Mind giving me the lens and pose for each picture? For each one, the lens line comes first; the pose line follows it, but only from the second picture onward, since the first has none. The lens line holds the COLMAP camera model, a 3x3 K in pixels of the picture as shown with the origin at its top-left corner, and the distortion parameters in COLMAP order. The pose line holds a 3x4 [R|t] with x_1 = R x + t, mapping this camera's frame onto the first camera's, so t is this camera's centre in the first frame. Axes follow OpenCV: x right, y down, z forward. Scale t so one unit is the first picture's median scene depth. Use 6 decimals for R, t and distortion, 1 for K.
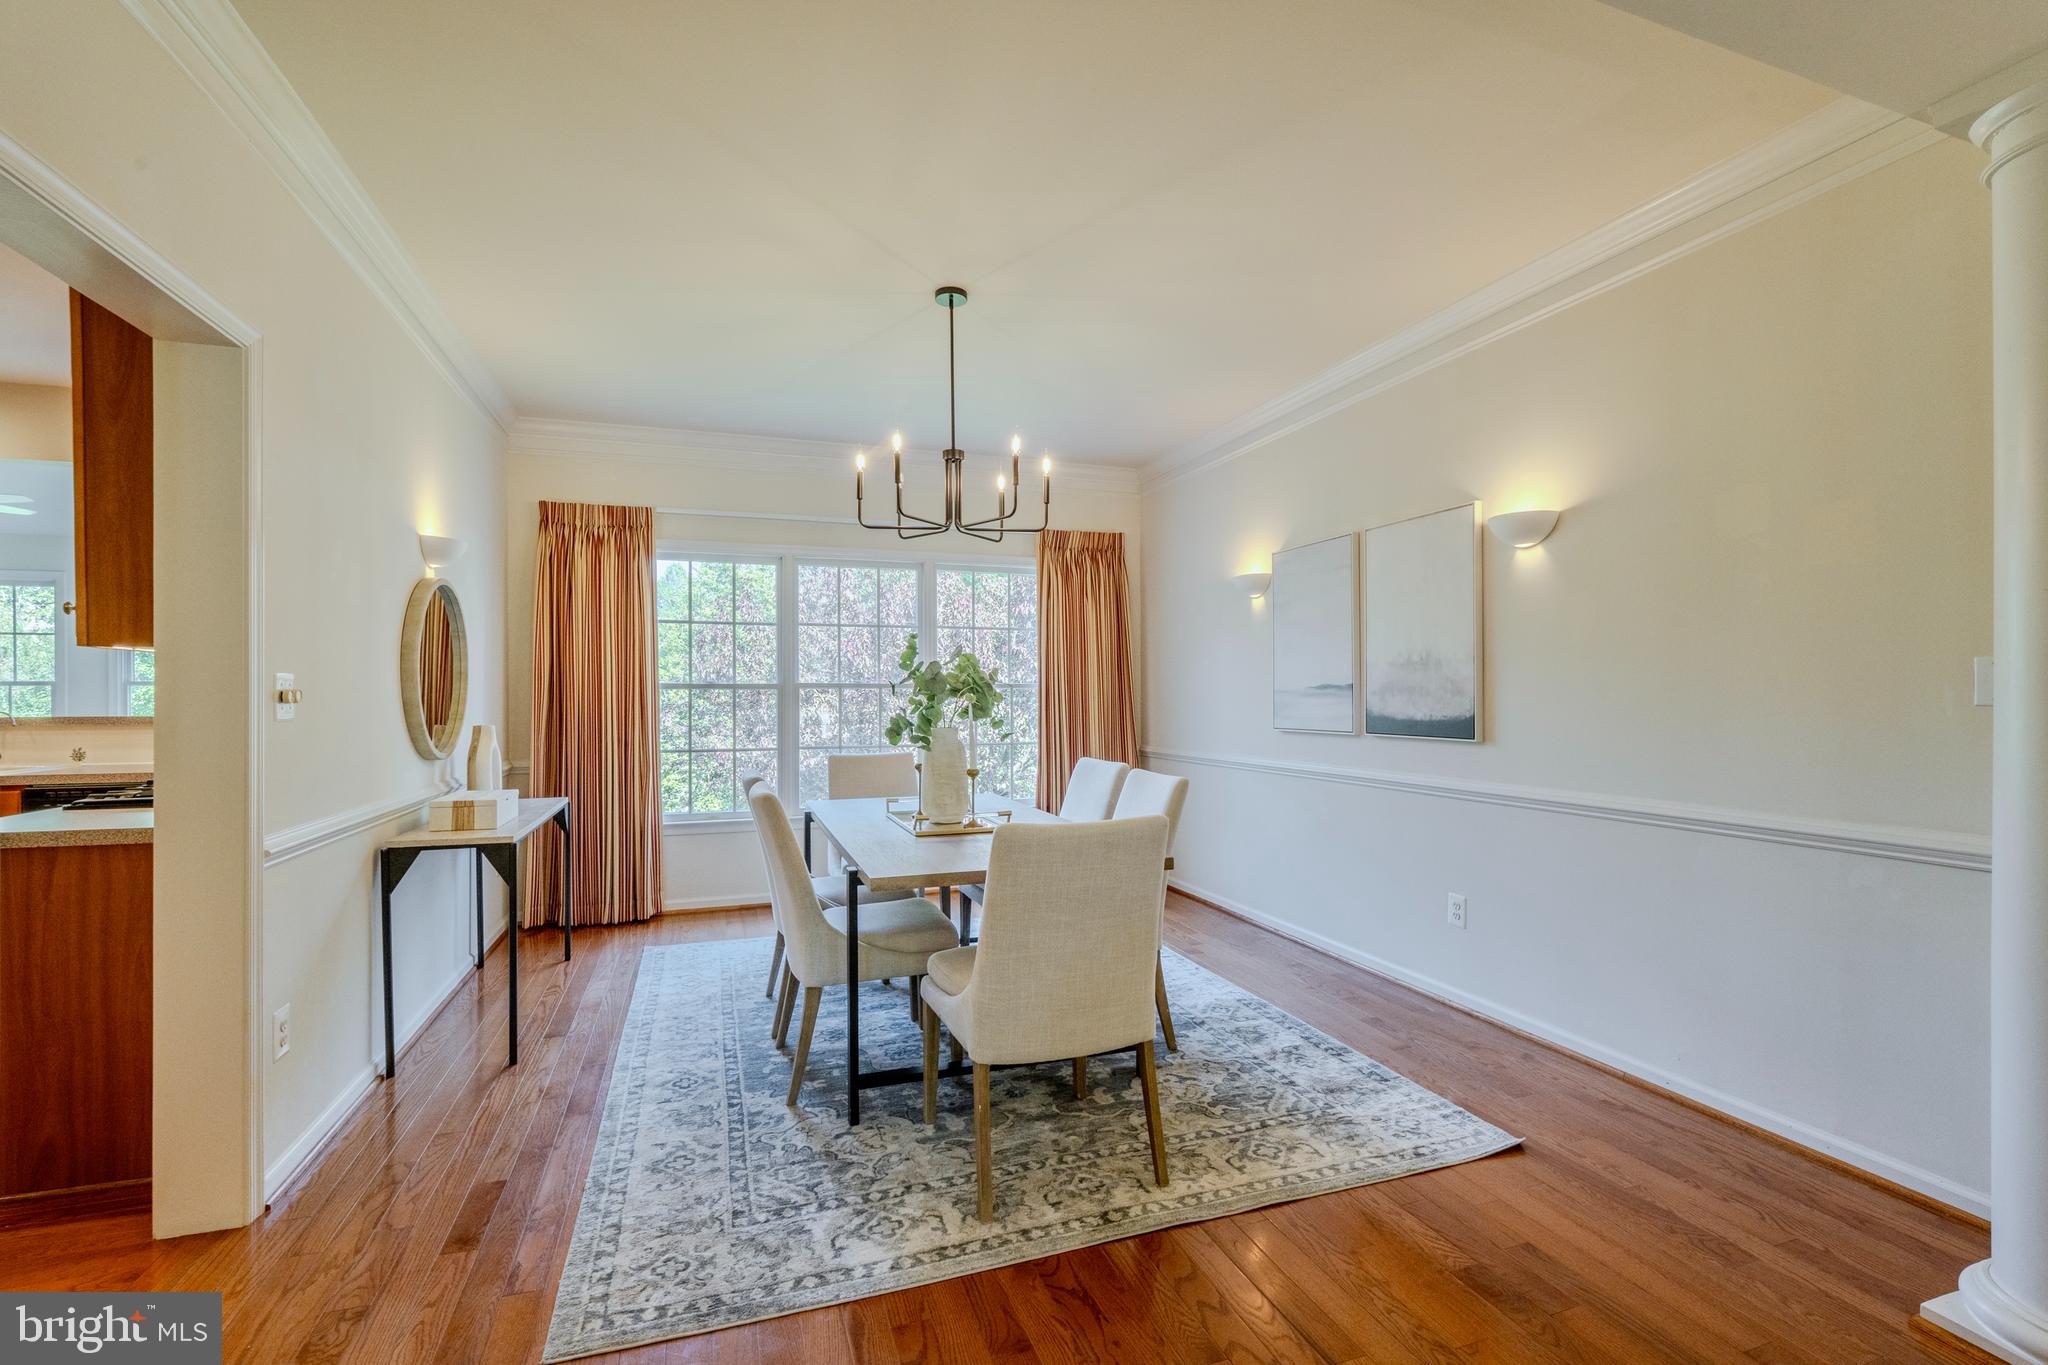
lens RADIAL K [[891.5, 0, 1021.5], [0, 891.5, 687.9], [0, 0, 1]] dist [-0.023336, 0.001822]
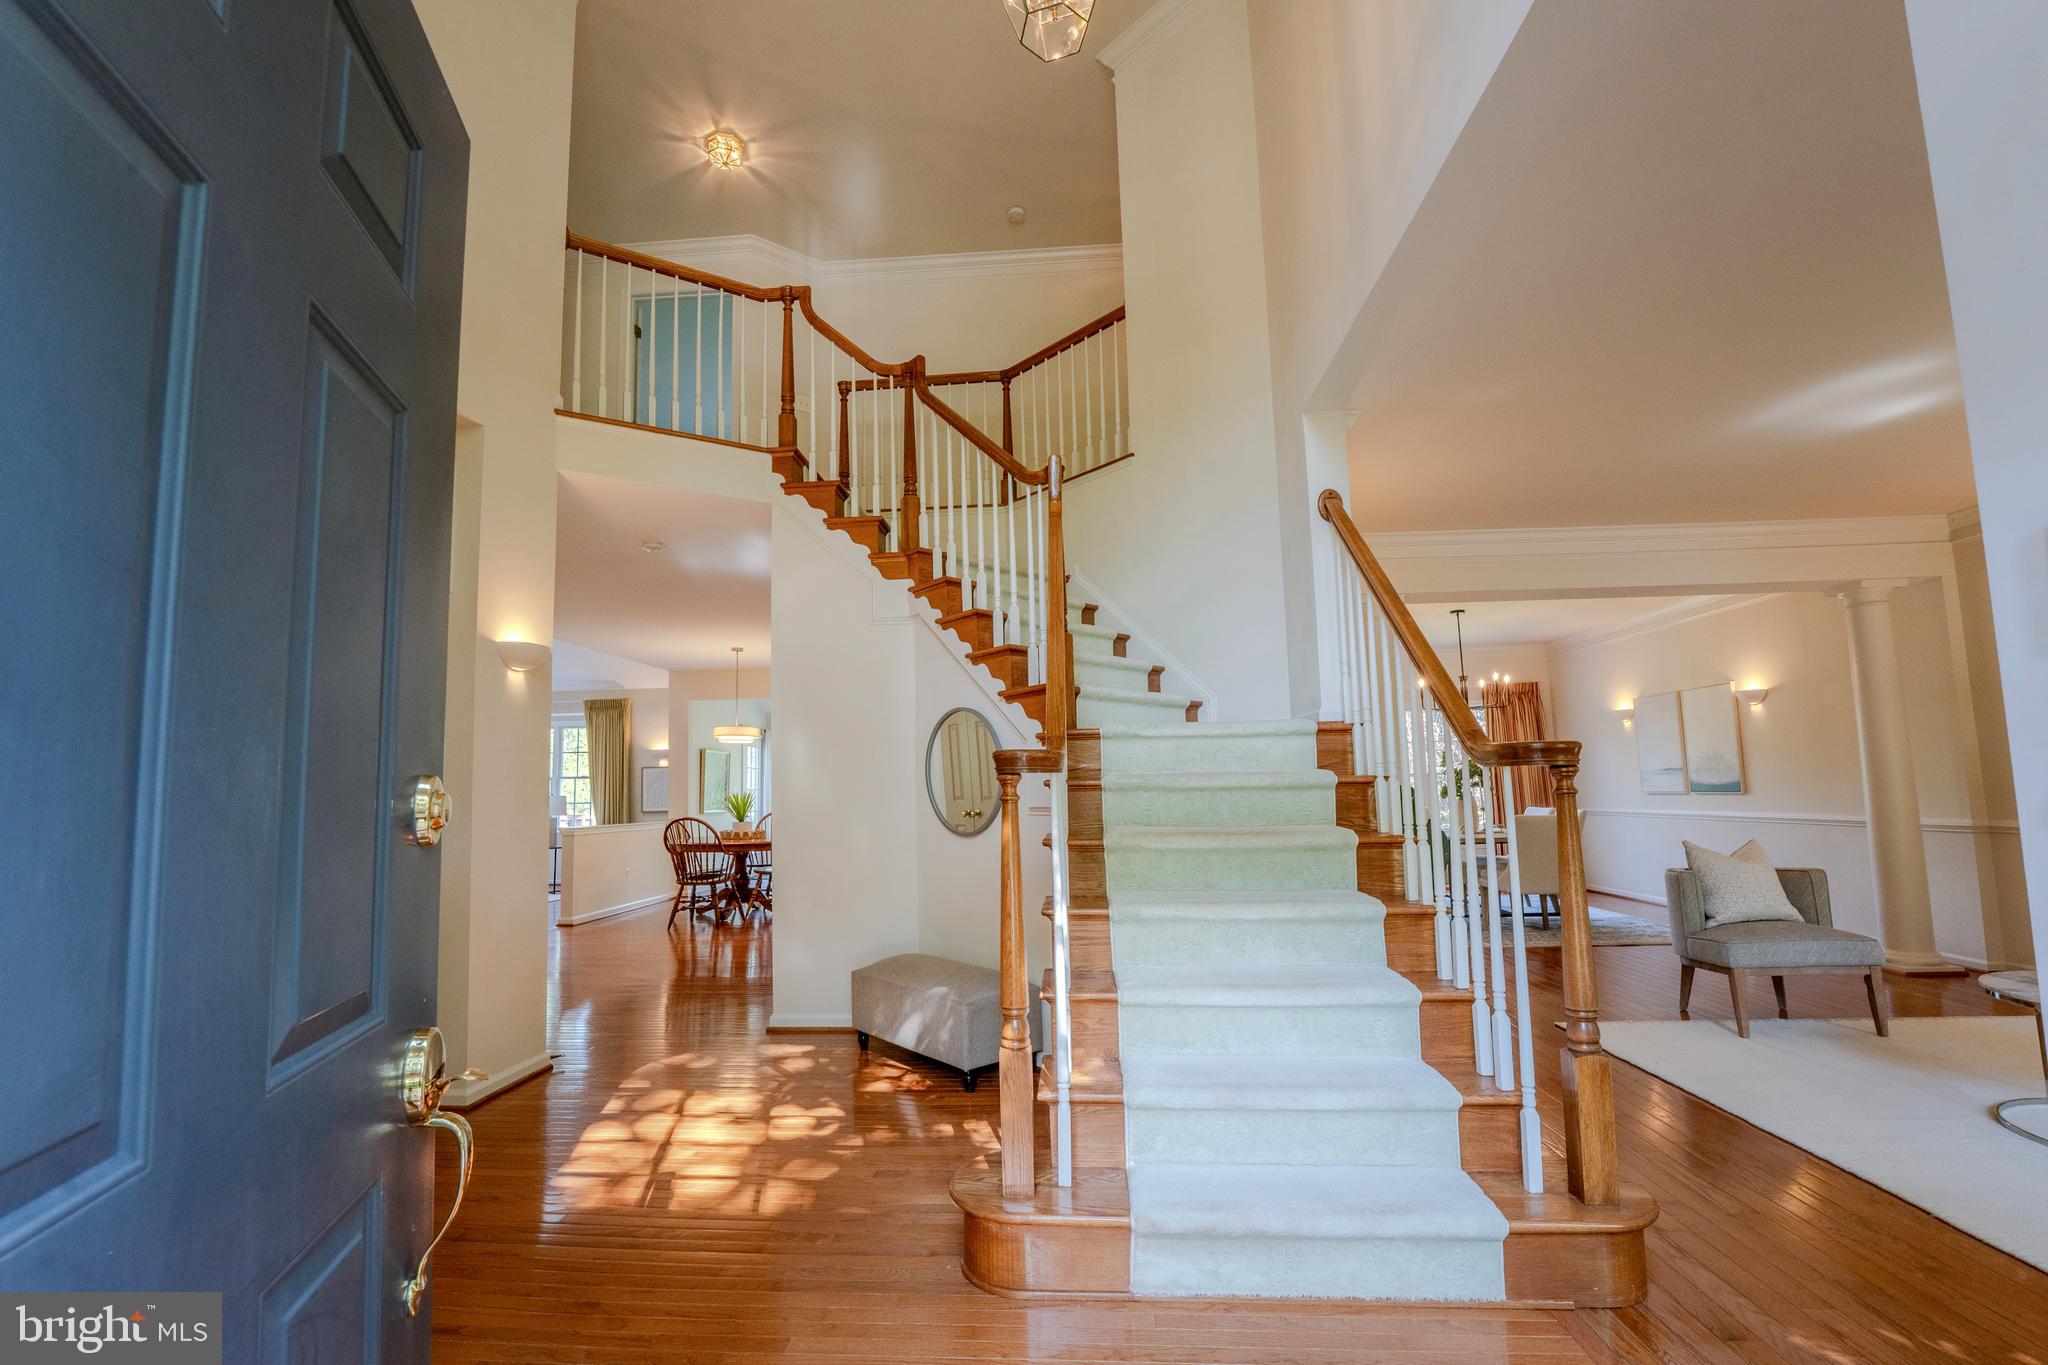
lens RADIAL K [[891.5, 0, 991.9], [0, 891.5, 711.4], [0, 0, 1]] dist [-0.023336, 0.001822]
pose [[0.910154, -0.054608, -0.410656, -0.242002], [0.021834, 0.996220, -0.084082, 0.001907], [0.413695, 0.067562, 0.907905, -1.602848]]
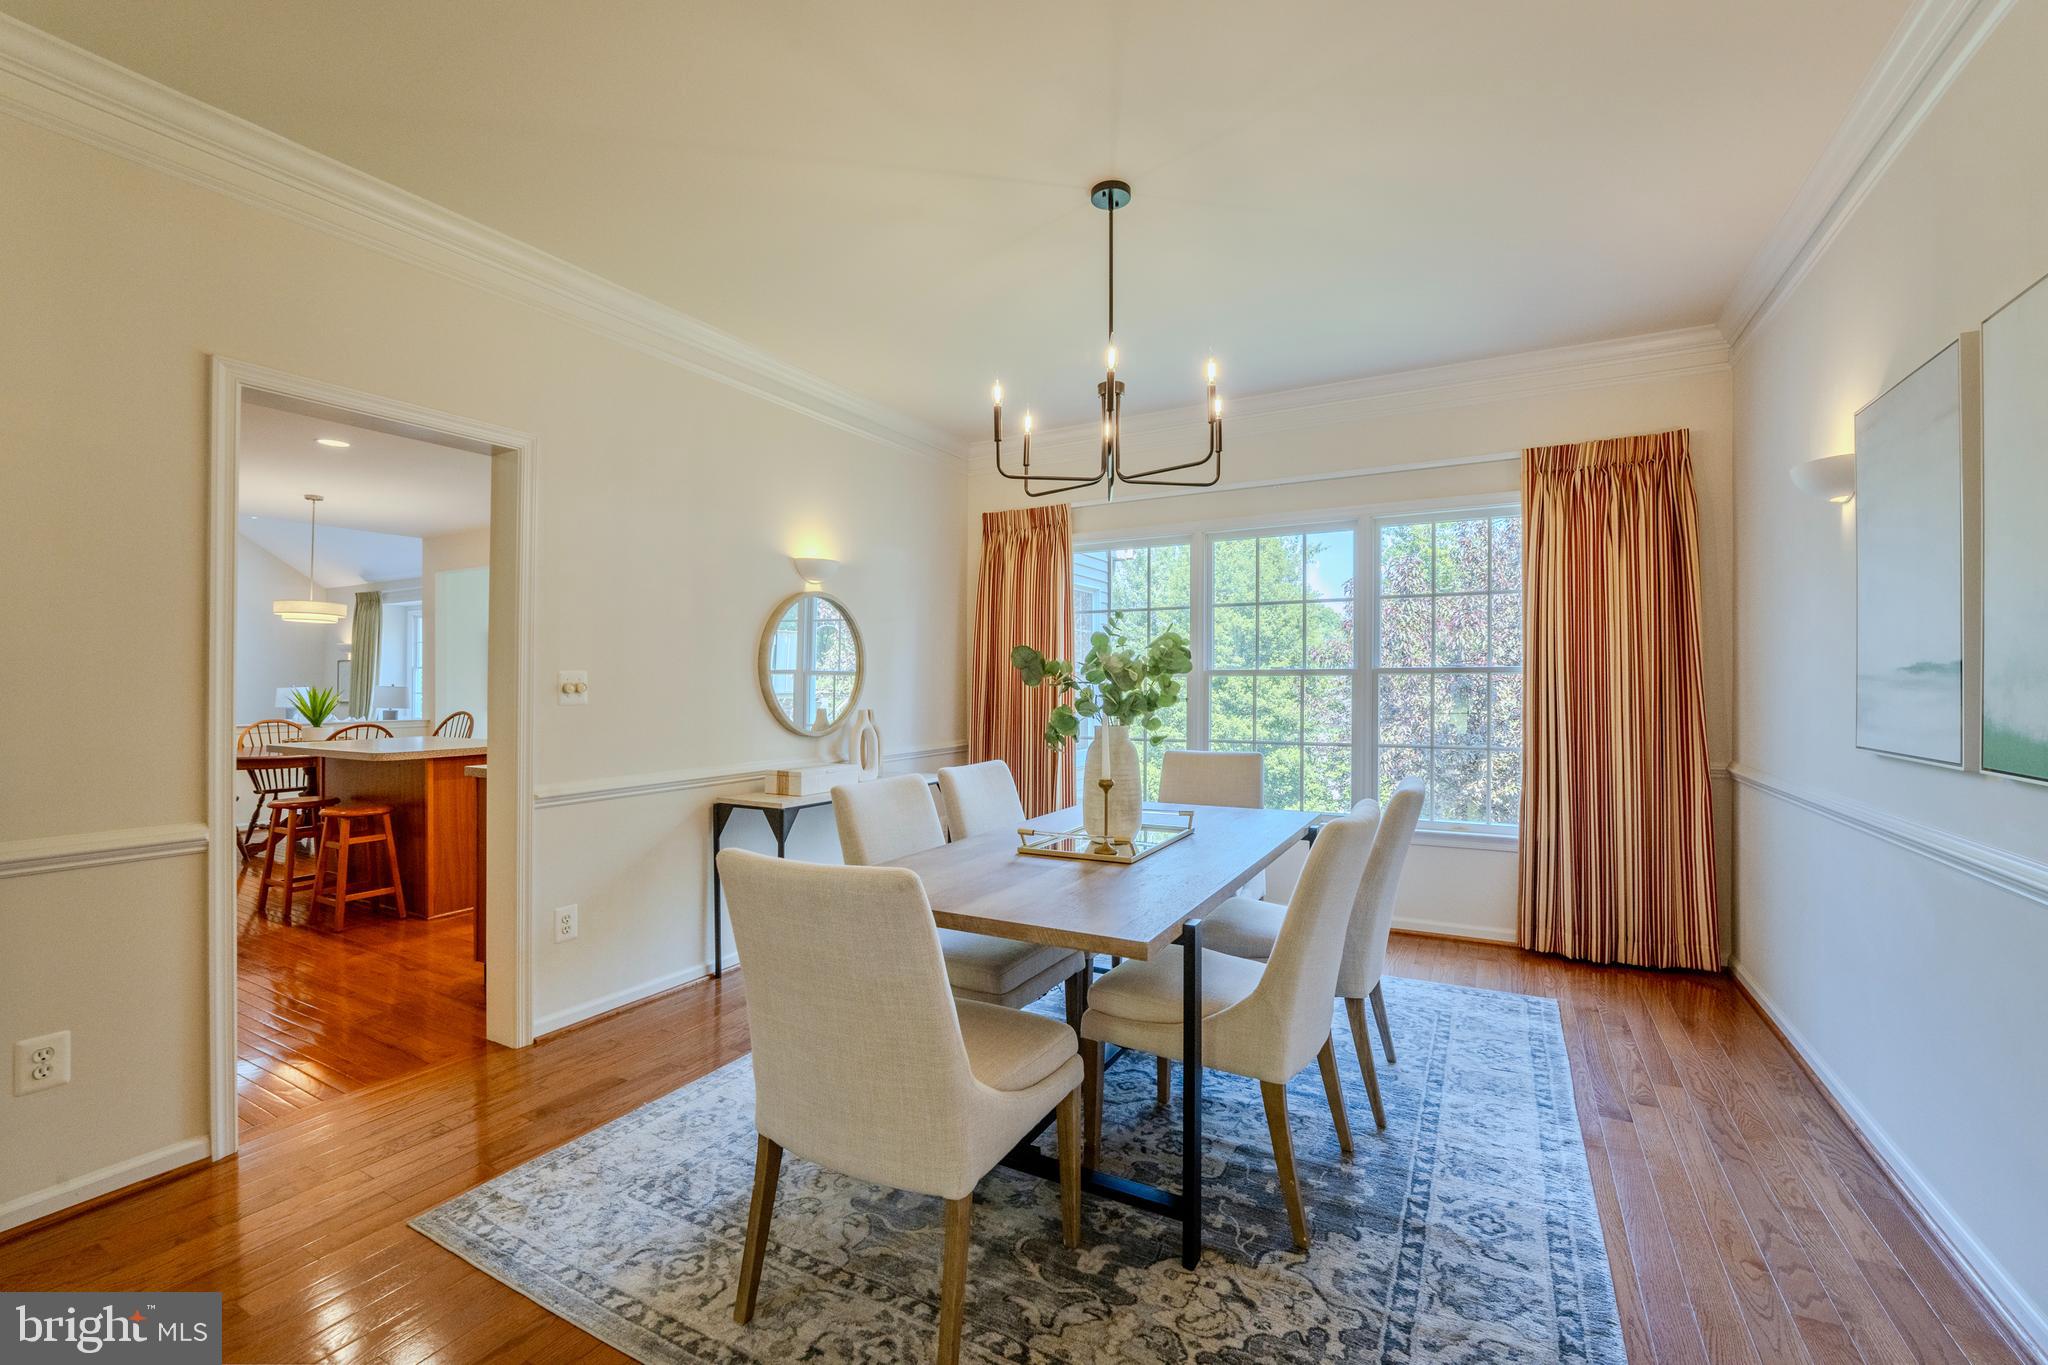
lens RADIAL K [[891.5, 0, 1006.6], [0, 891.5, 678.0], [0, 0, 1]] dist [-0.023336, 0.001822]
pose [[0.660295, -0.007941, -0.750965, 0.435712], [0.008146, 0.999961, -0.003412, 0.002060], [0.750962, -0.003865, 0.660334, 0.370297]]
